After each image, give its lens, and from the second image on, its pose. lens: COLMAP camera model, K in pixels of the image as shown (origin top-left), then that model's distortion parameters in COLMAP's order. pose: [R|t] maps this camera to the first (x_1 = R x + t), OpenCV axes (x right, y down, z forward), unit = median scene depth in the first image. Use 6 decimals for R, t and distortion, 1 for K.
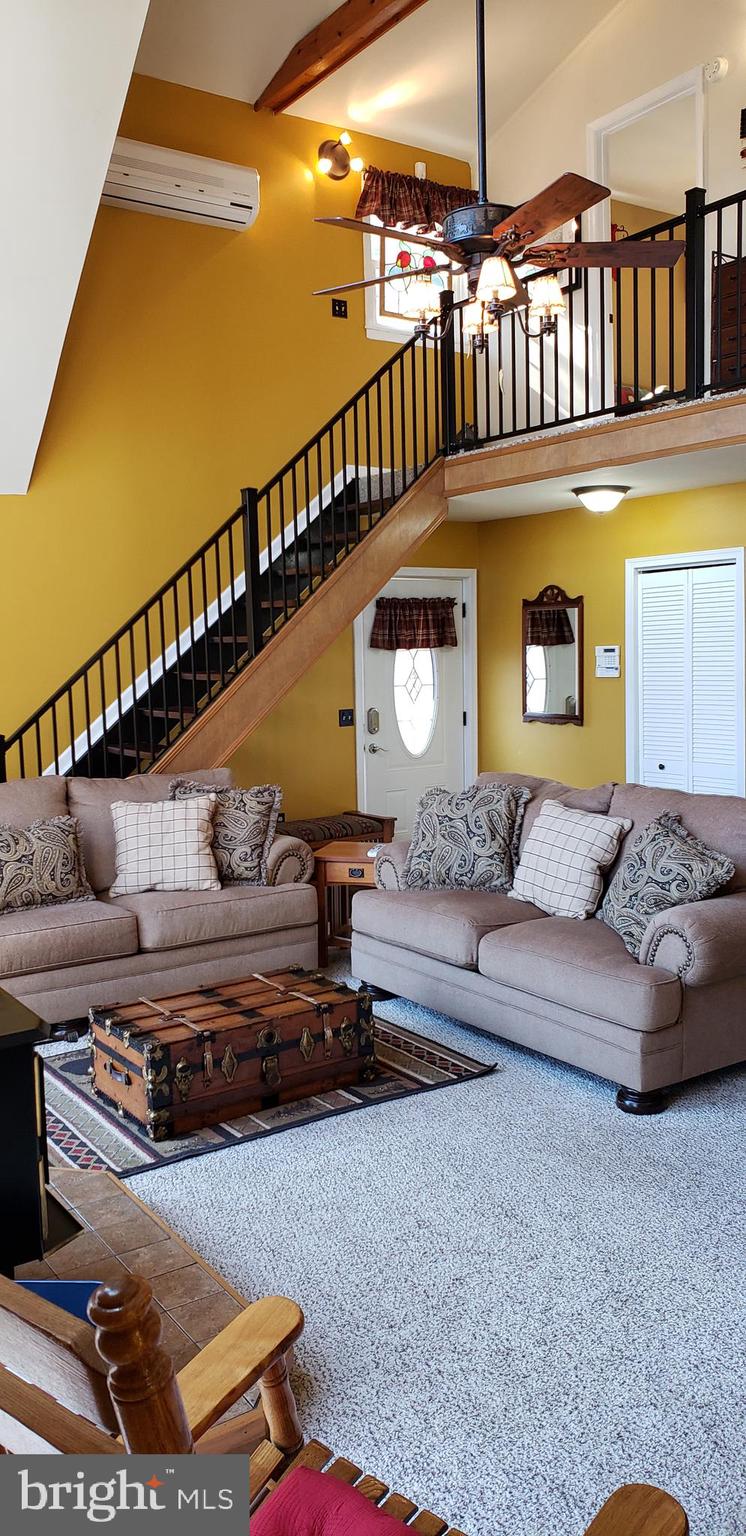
lens RADIAL K [[1156.6, 0, 378.7], [0, 1156.6, 785.3], [0, 0, 1]] dist [0.001768, -0.004271]
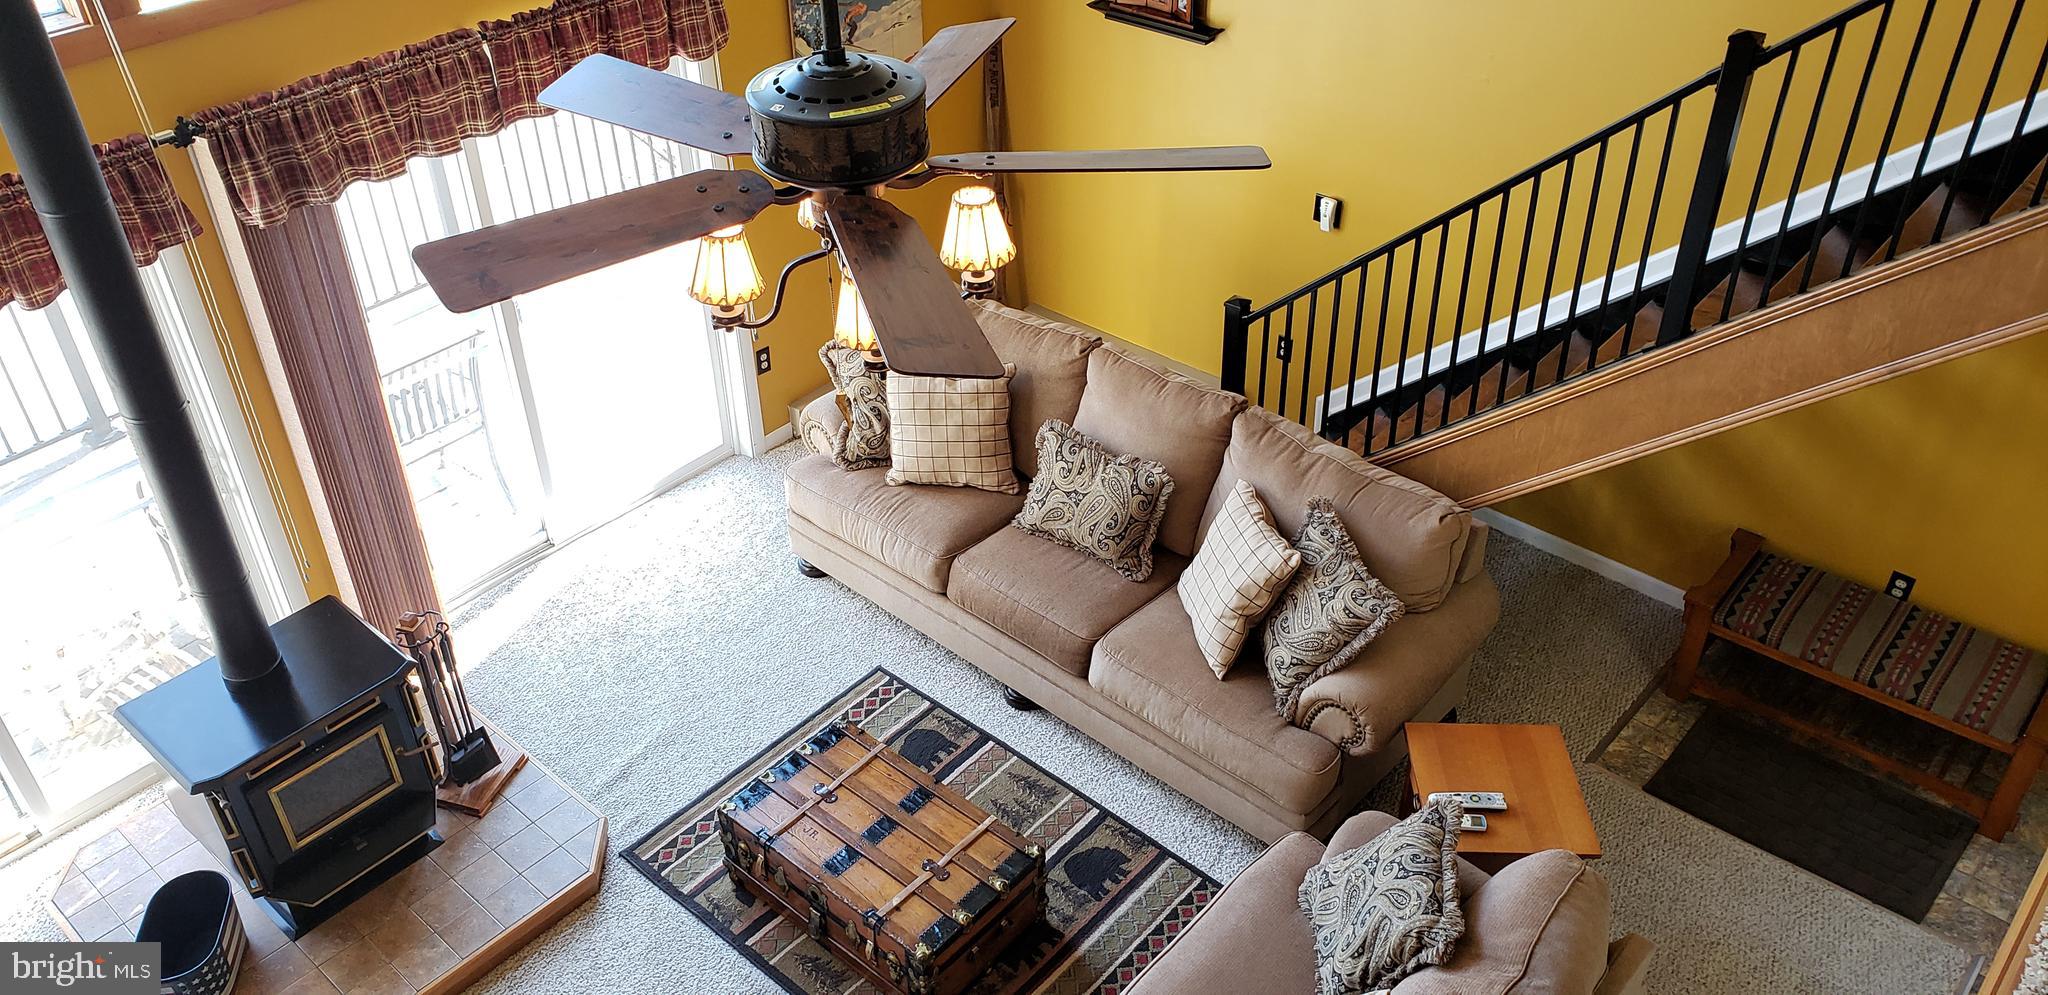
lens RADIAL K [[1542.1, 0, 1024.0], [0, 1542.1, 497.5], [0, 0, 1]] dist [0.009137, -0.002218]
pose [[0.219536, 0.582819, -0.782385, 0.486197], [-0.098625, 0.811099, 0.576535, -0.509260], [0.970607, -0.049407, 0.235546, 0.664727]]
